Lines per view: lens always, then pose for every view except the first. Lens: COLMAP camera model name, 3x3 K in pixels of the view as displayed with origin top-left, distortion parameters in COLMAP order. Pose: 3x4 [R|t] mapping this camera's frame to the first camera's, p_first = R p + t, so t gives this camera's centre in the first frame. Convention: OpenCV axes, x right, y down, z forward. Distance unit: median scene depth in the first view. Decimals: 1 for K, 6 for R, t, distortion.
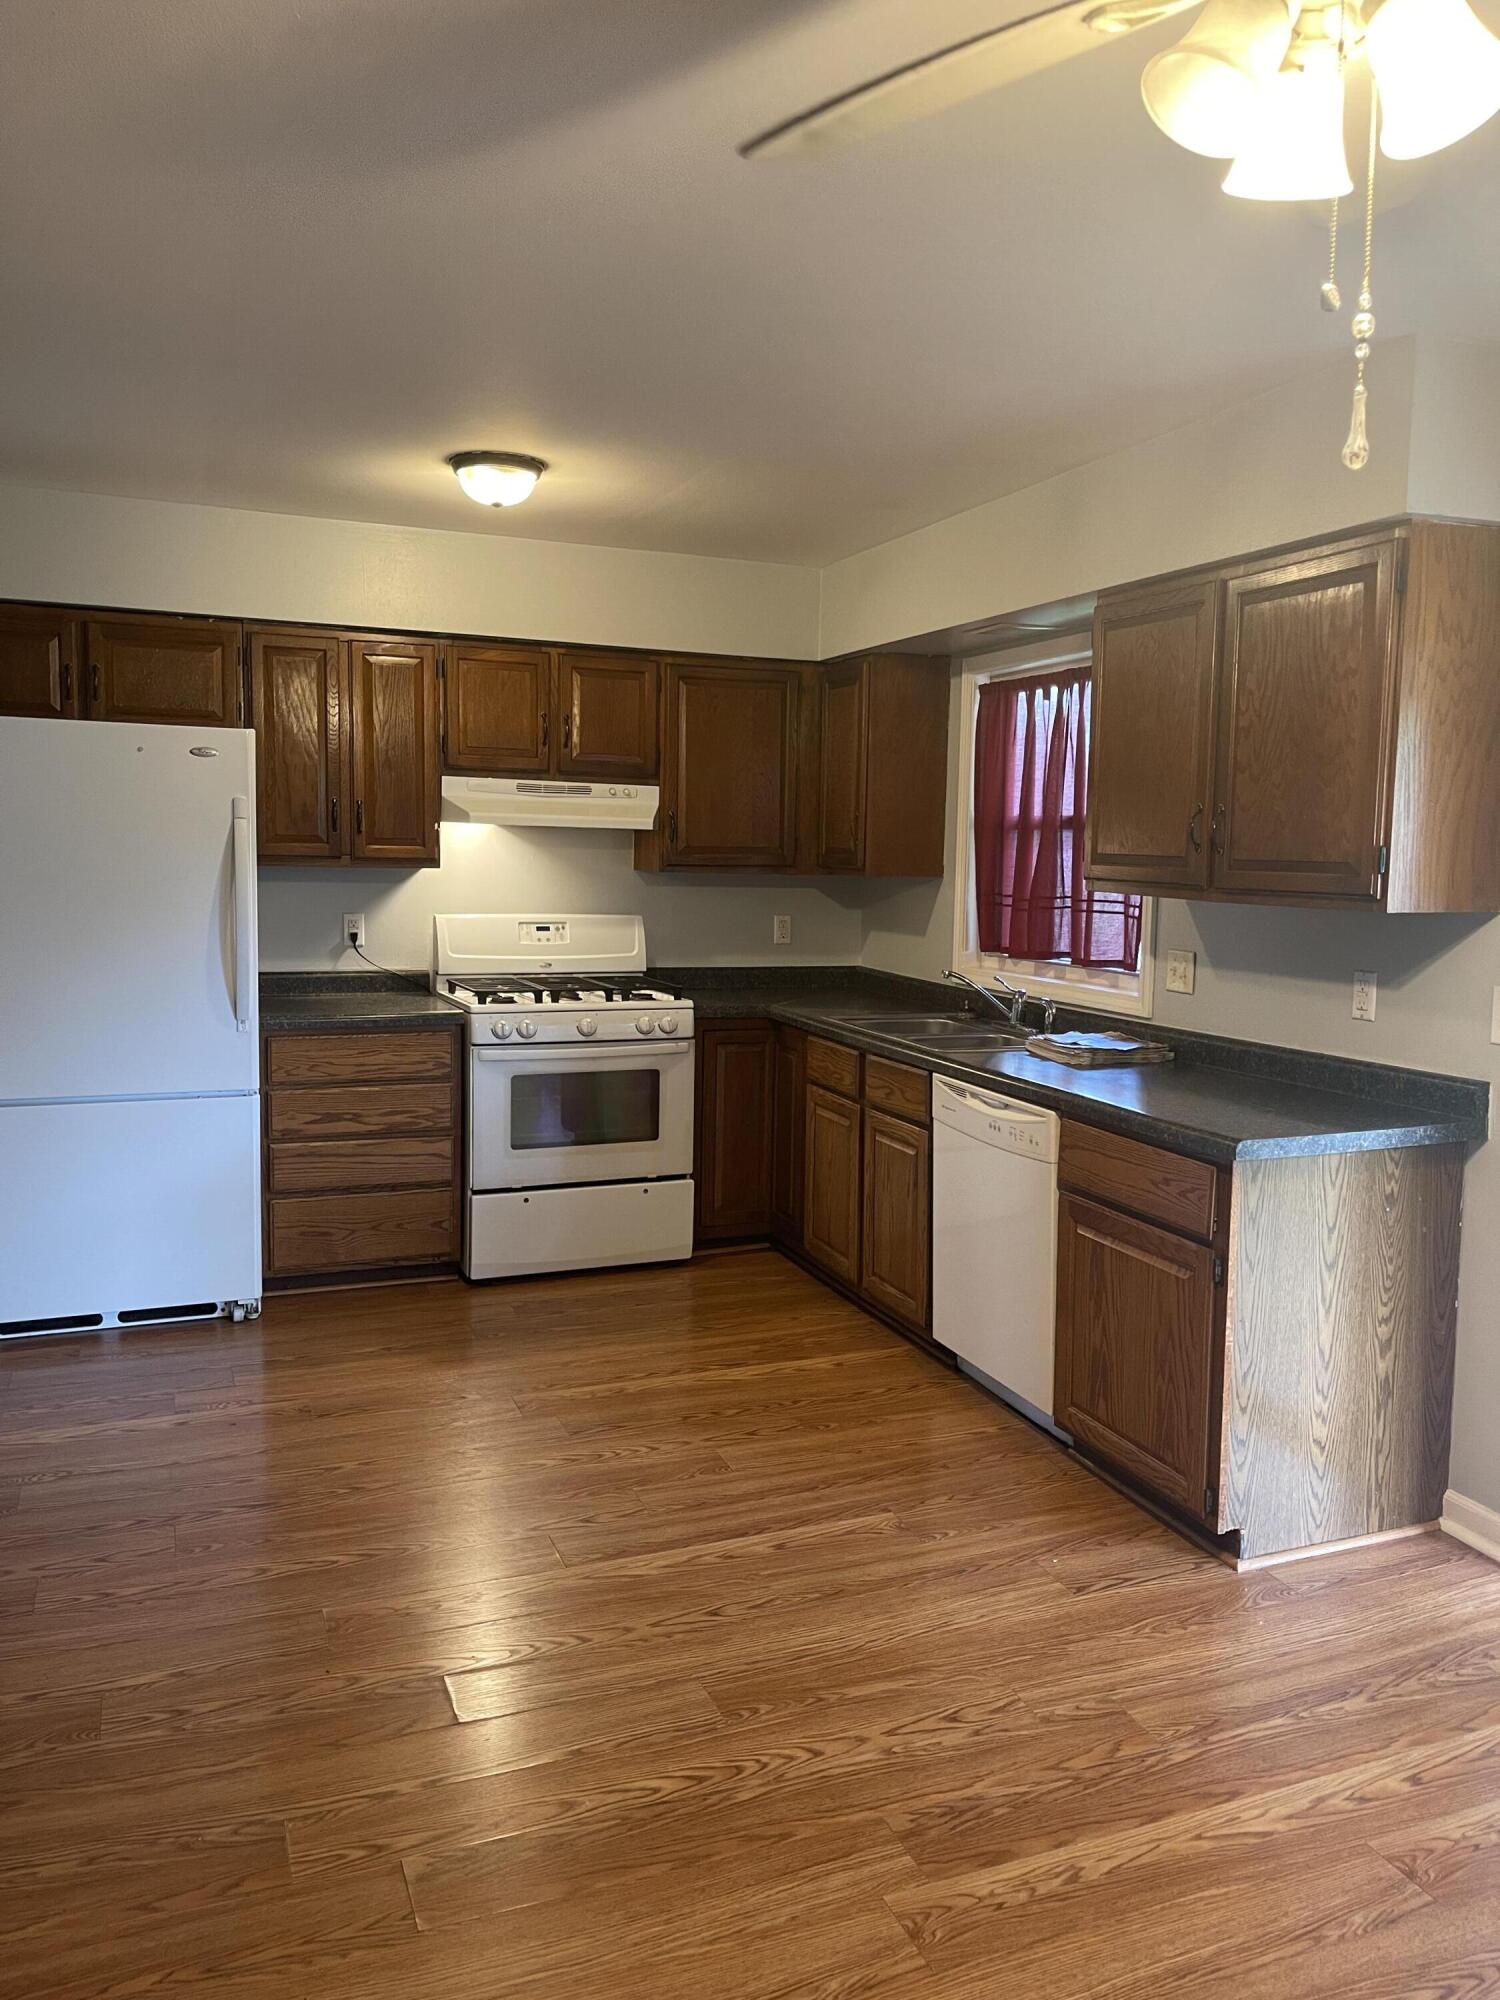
lens RADIAL K [[1509.1, 0, 785.6], [0, 1509.1, 1007.8], [0, 0, 1]] dist [0.036406, -0.050819]
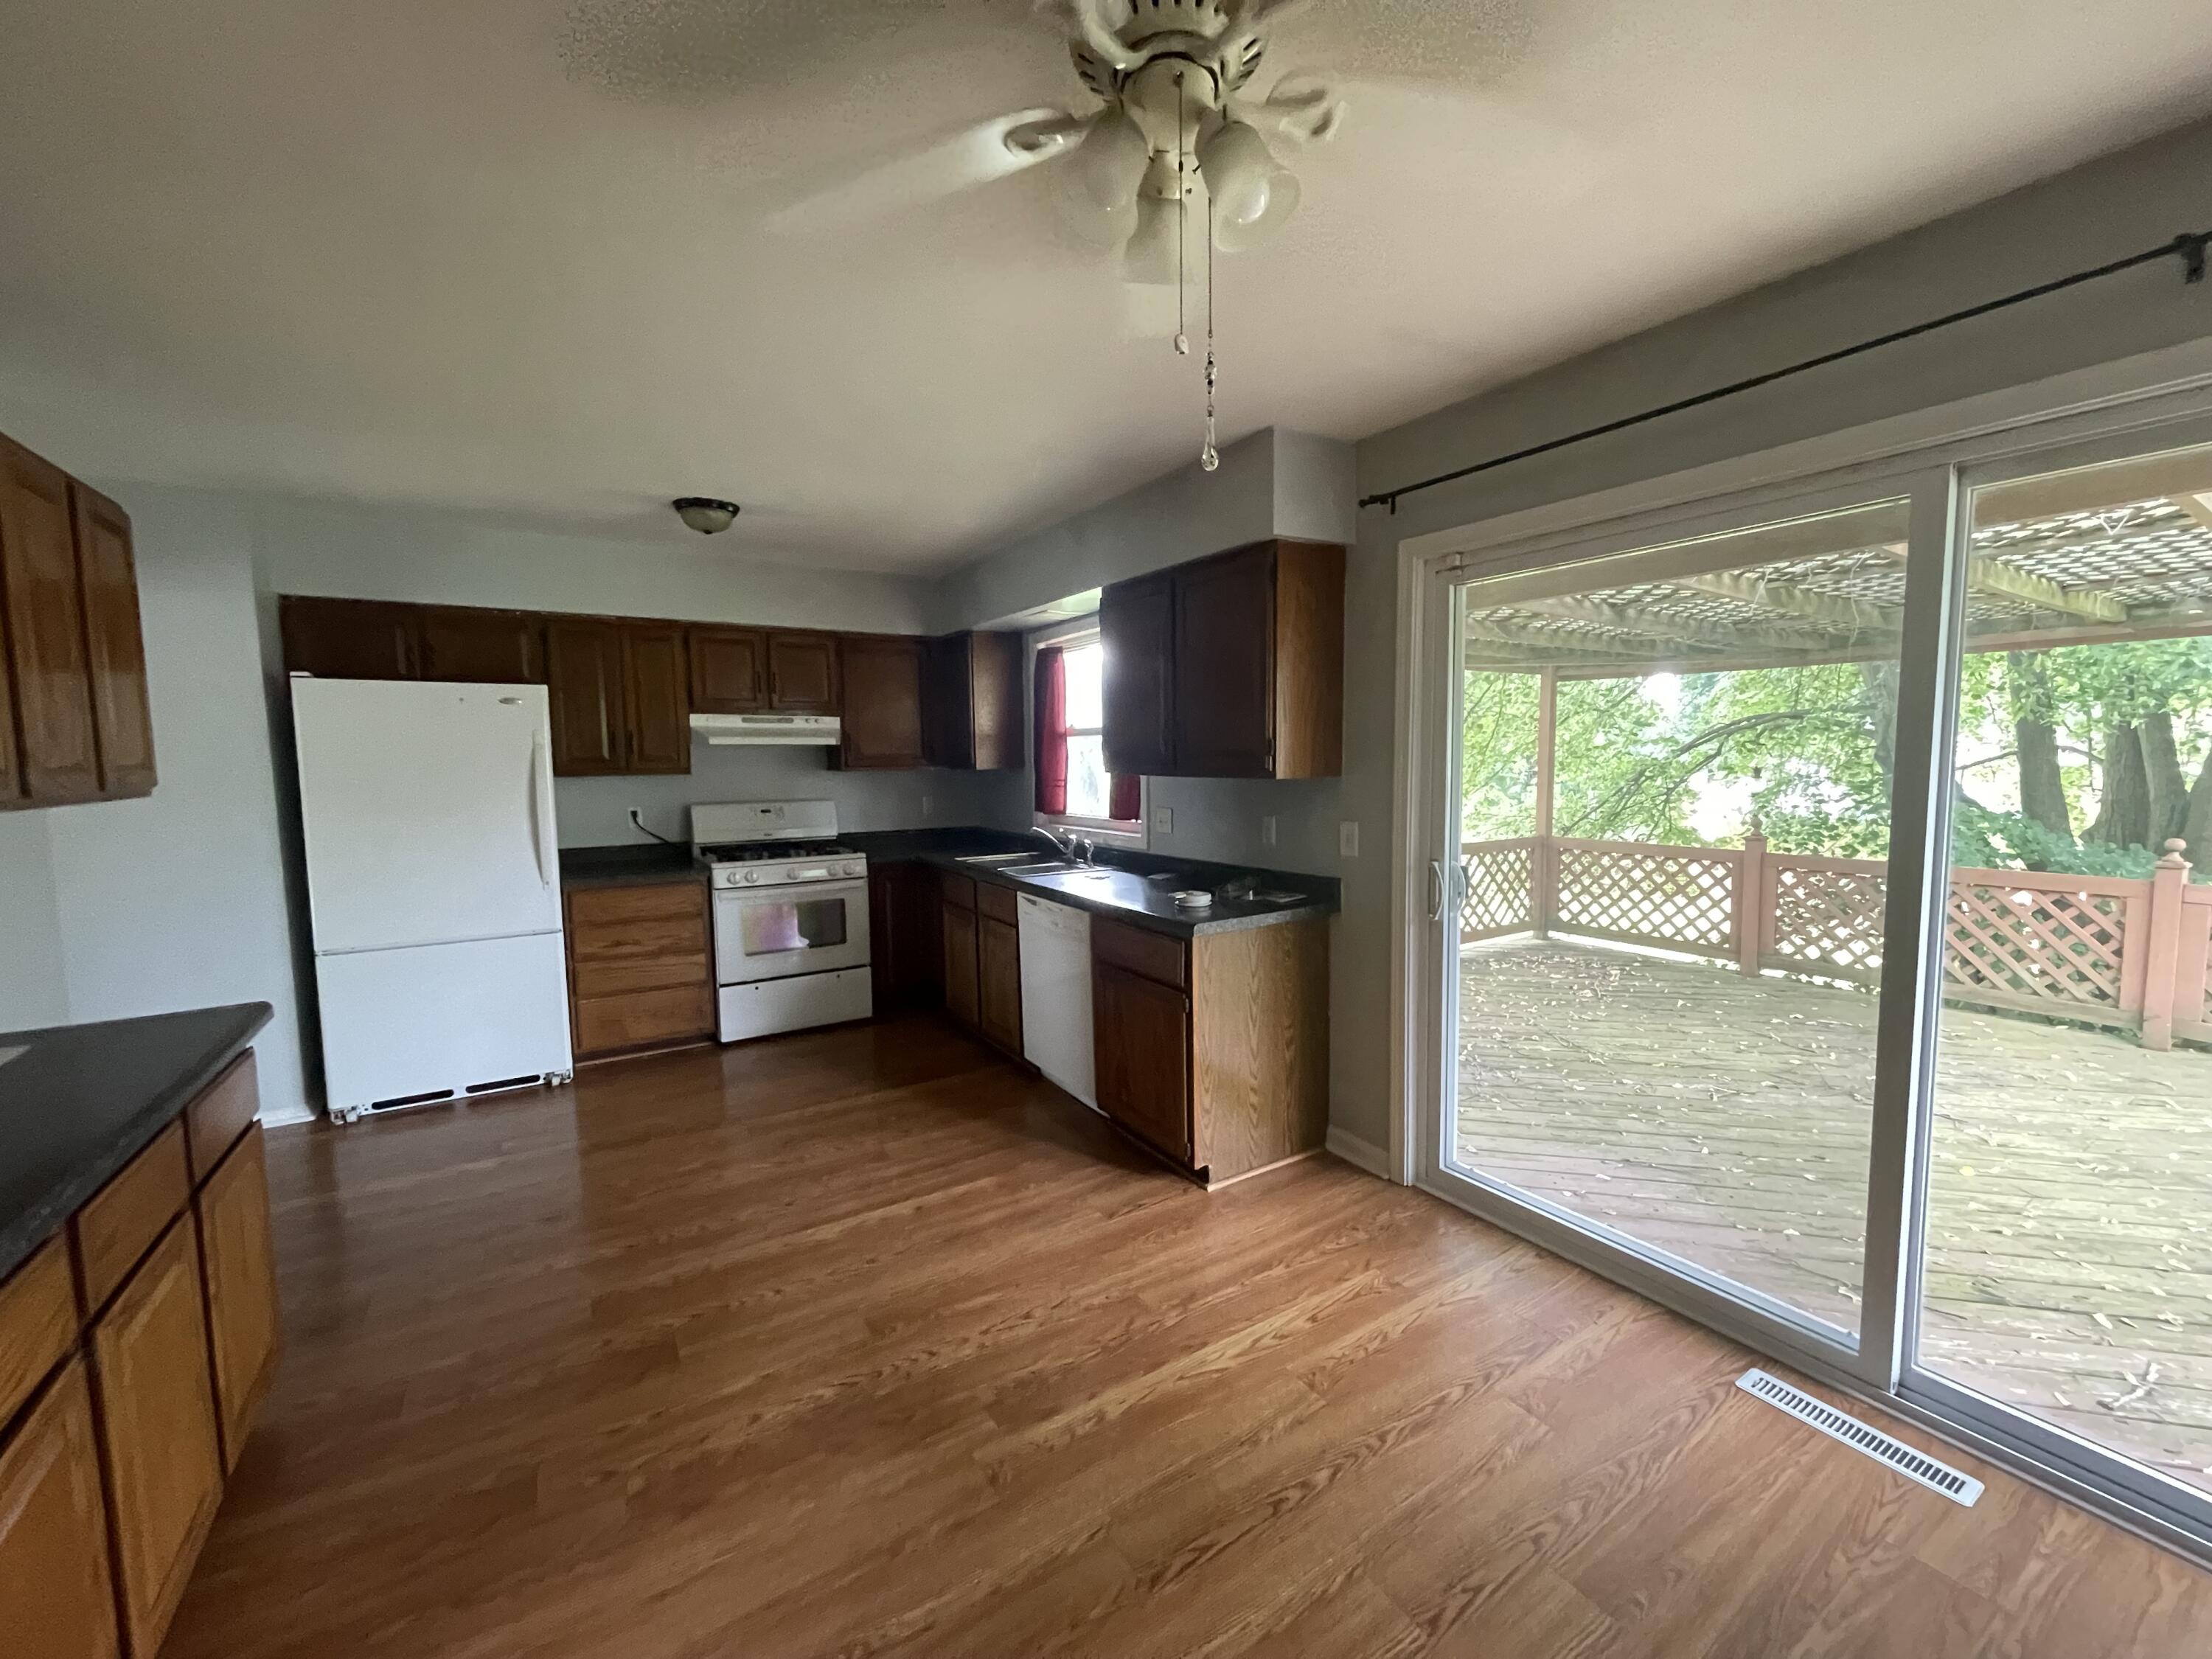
lens RADIAL K [[894.9, 0, 1107.3], [0, 894.9, 838.2], [0, 0, 1]] dist [0.002548, 0.001438]
pose [[0.985427, -0.047757, 0.163260, 0.055733], [0.049706, 0.998733, -0.007874, -0.000593], [-0.162677, 0.015874, 0.986552, 0.075861]]
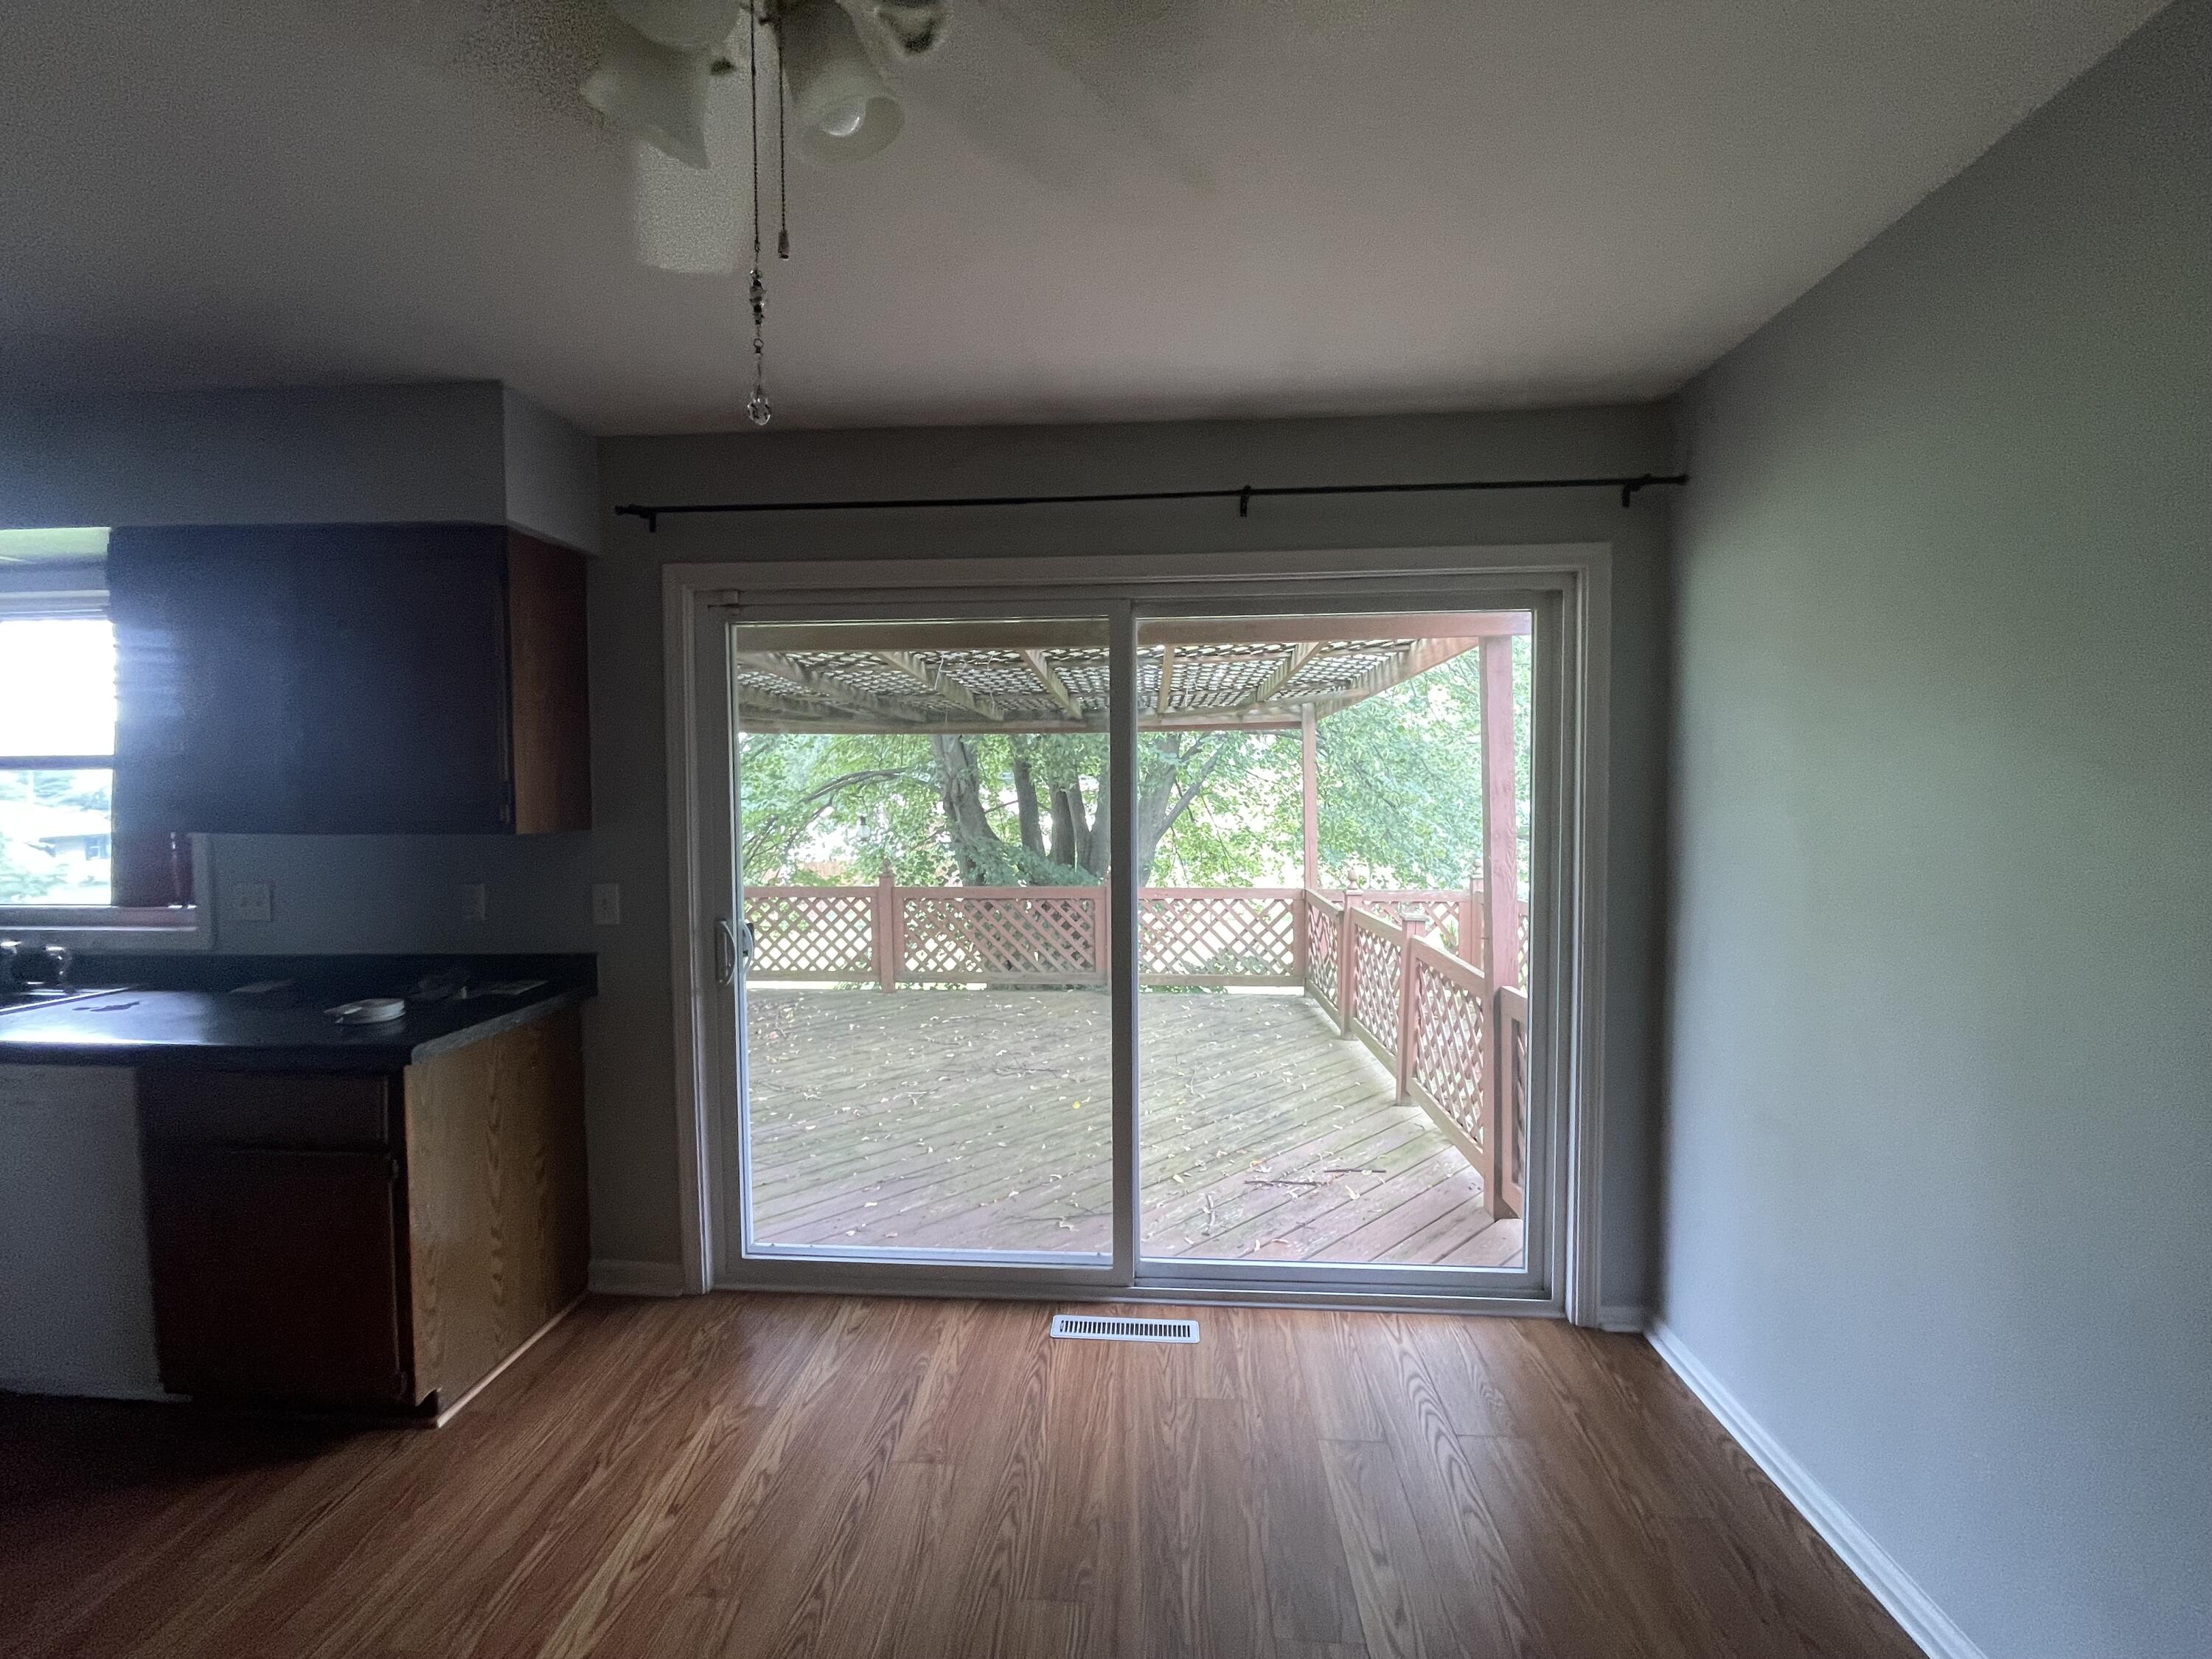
lens RADIAL K [[894.9, 0, 1090.7], [0, 894.9, 837.0], [0, 0, 1]] dist [0.002548, 0.001438]
pose [[0.448317, -0.061192, 0.891778, -0.051872], [0.106809, 0.994173, 0.014523, -0.020330], [-0.887470, 0.088740, 0.452241, 0.236237]]
